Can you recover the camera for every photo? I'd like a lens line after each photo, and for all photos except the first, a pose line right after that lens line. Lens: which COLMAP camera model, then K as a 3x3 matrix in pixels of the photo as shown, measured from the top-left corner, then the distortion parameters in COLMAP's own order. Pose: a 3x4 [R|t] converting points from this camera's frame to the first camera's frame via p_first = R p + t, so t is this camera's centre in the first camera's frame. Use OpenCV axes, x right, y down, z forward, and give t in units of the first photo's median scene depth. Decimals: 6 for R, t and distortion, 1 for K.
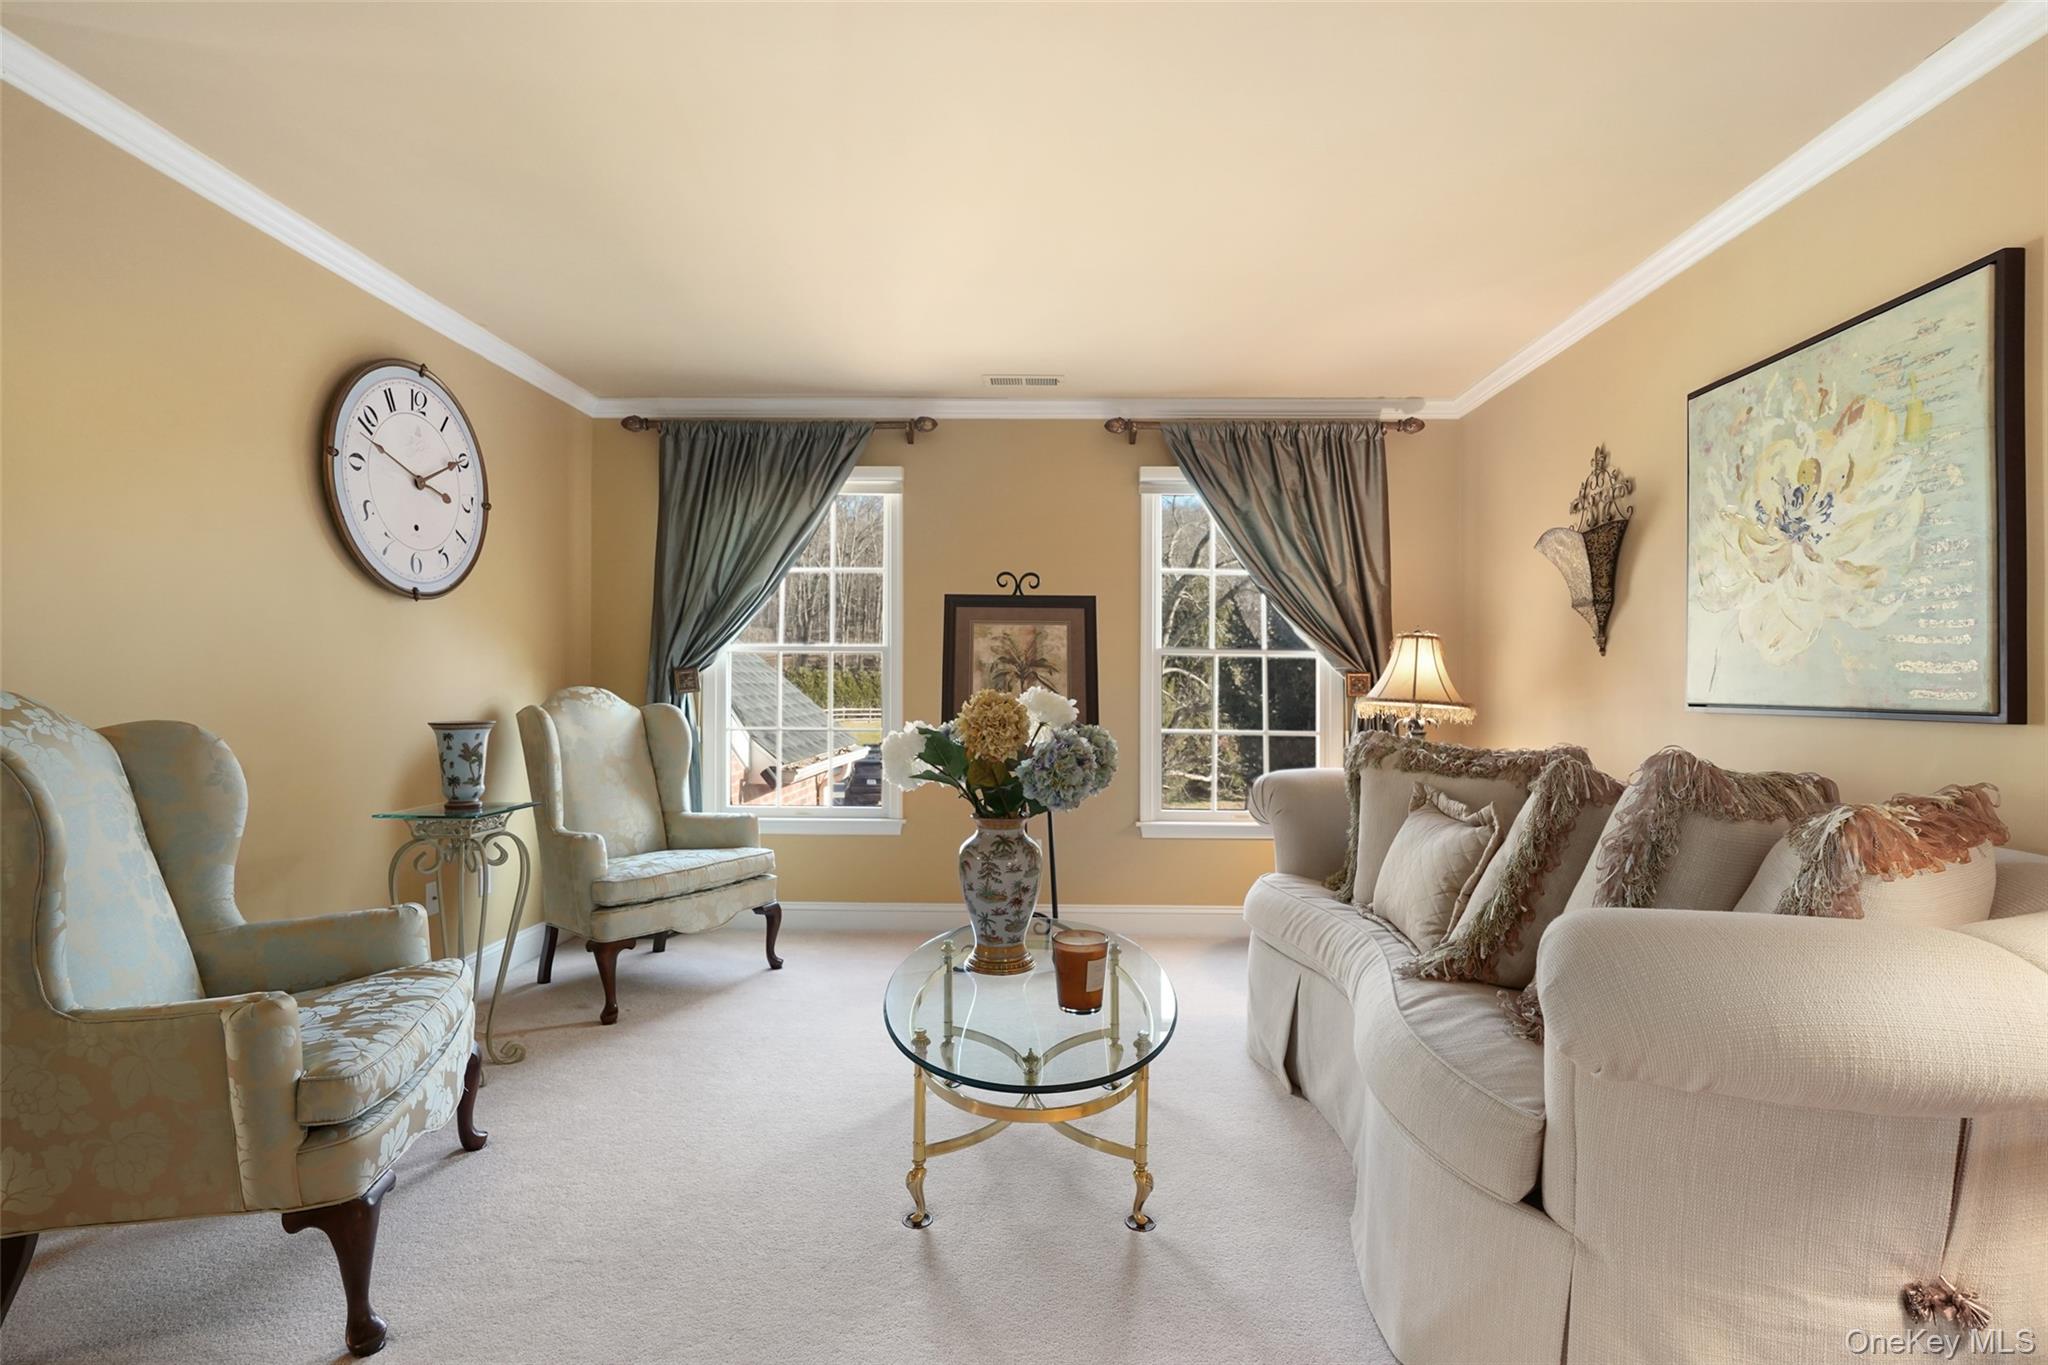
lens RADIAL K [[933.1, 0, 1030.2], [0, 933.1, 689.9], [0, 0, 1]] dist [-0.012825, 0.004279]
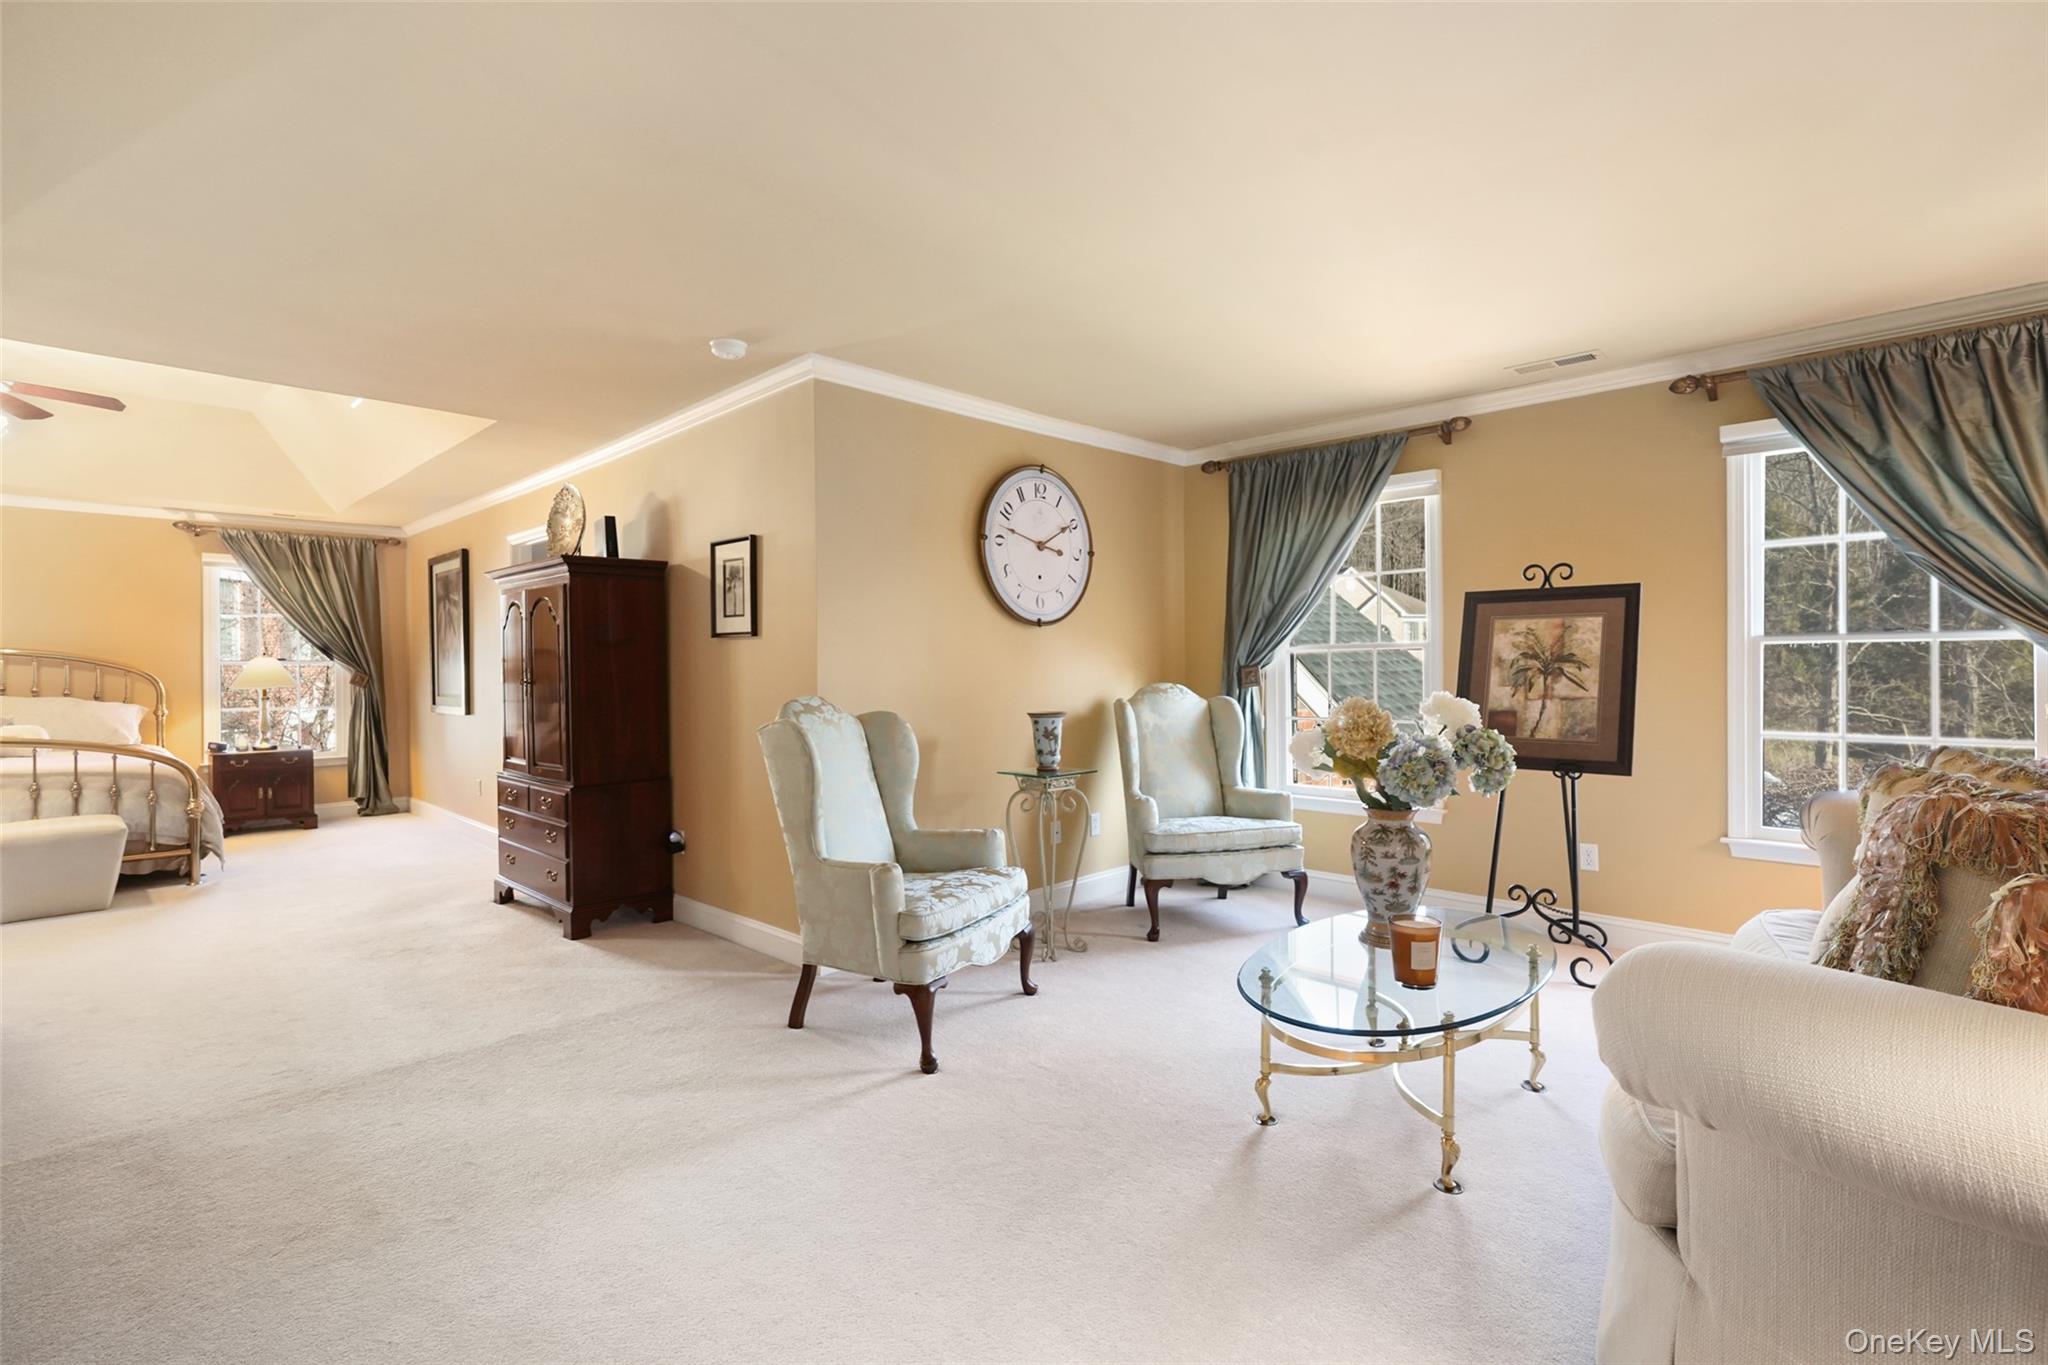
lens RADIAL K [[933.1, 0, 1041.8], [0, 933.1, 672.9], [0, 0, 1]] dist [-0.012825, 0.004279]
pose [[0.740561, -0.005805, -0.671964, 0.327984], [0.009587, 0.999952, 0.001928, -0.026916], [0.671921, -0.007870, 0.740581, -0.087121]]
